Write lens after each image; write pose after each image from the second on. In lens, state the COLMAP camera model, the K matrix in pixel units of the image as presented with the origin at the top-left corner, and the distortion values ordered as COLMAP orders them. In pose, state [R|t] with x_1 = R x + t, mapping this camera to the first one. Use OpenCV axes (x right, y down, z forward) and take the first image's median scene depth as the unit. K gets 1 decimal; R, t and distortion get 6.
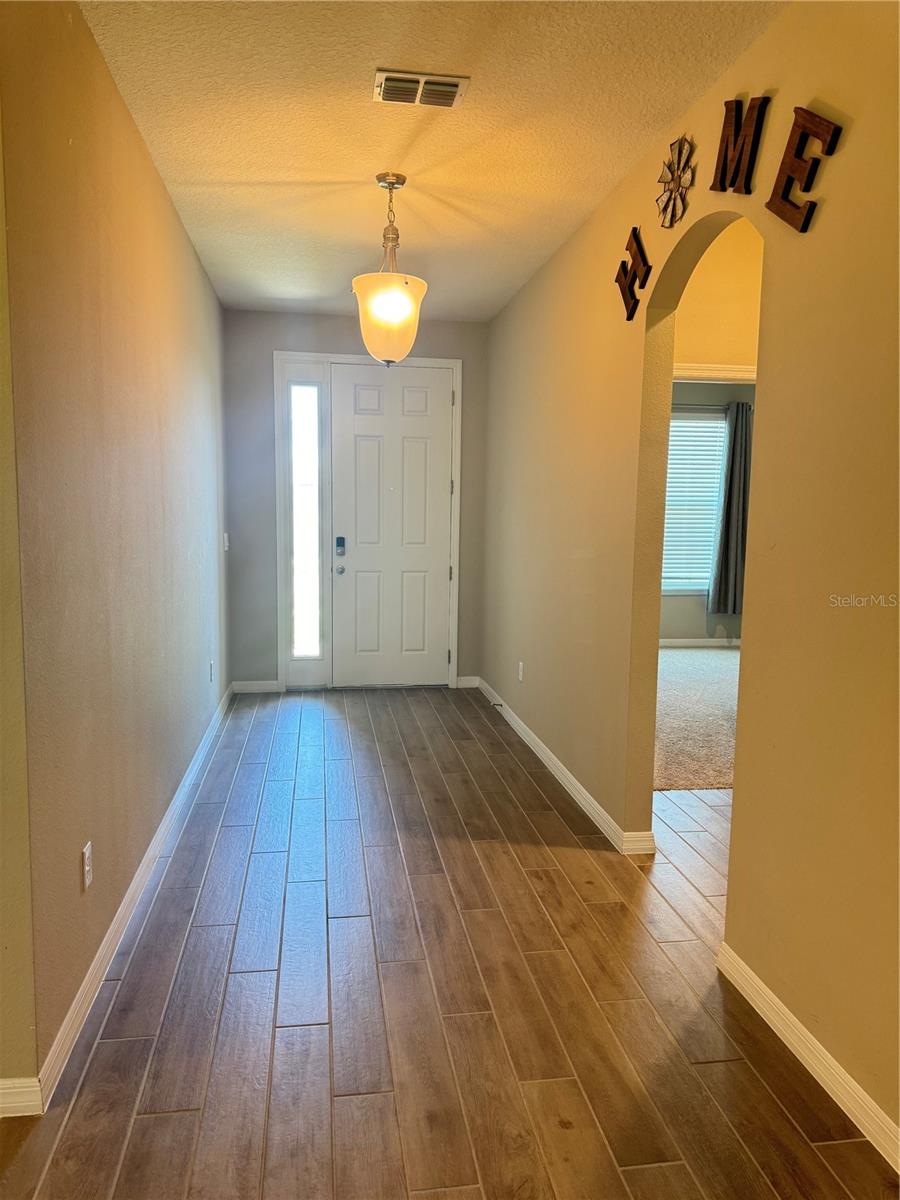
lens RADIAL K [[832.8, 0, 450.0], [0, 832.8, 600.0], [0, 0, 1]] dist [0.003548, 0.000249]
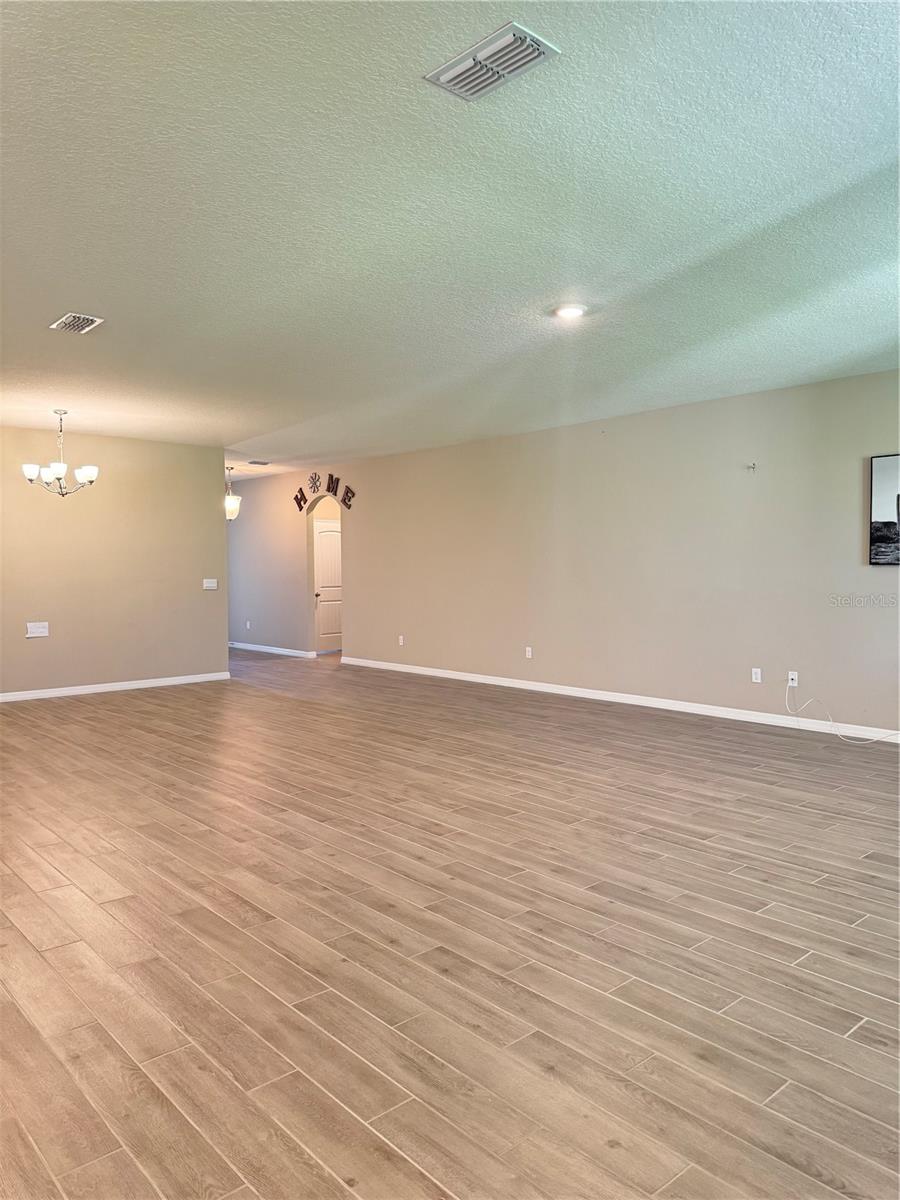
lens RADIAL K [[845.6, 0, 450.0], [0, 845.6, 600.0], [0, 0, 1]] dist [0.203882, -0.445613]
pose [[0.836718, -0.039363, 0.546217, -1.399176], [0.080941, 0.995348, -0.052260, 0.326935], [-0.541619, 0.087939, 0.836012, -2.654849]]
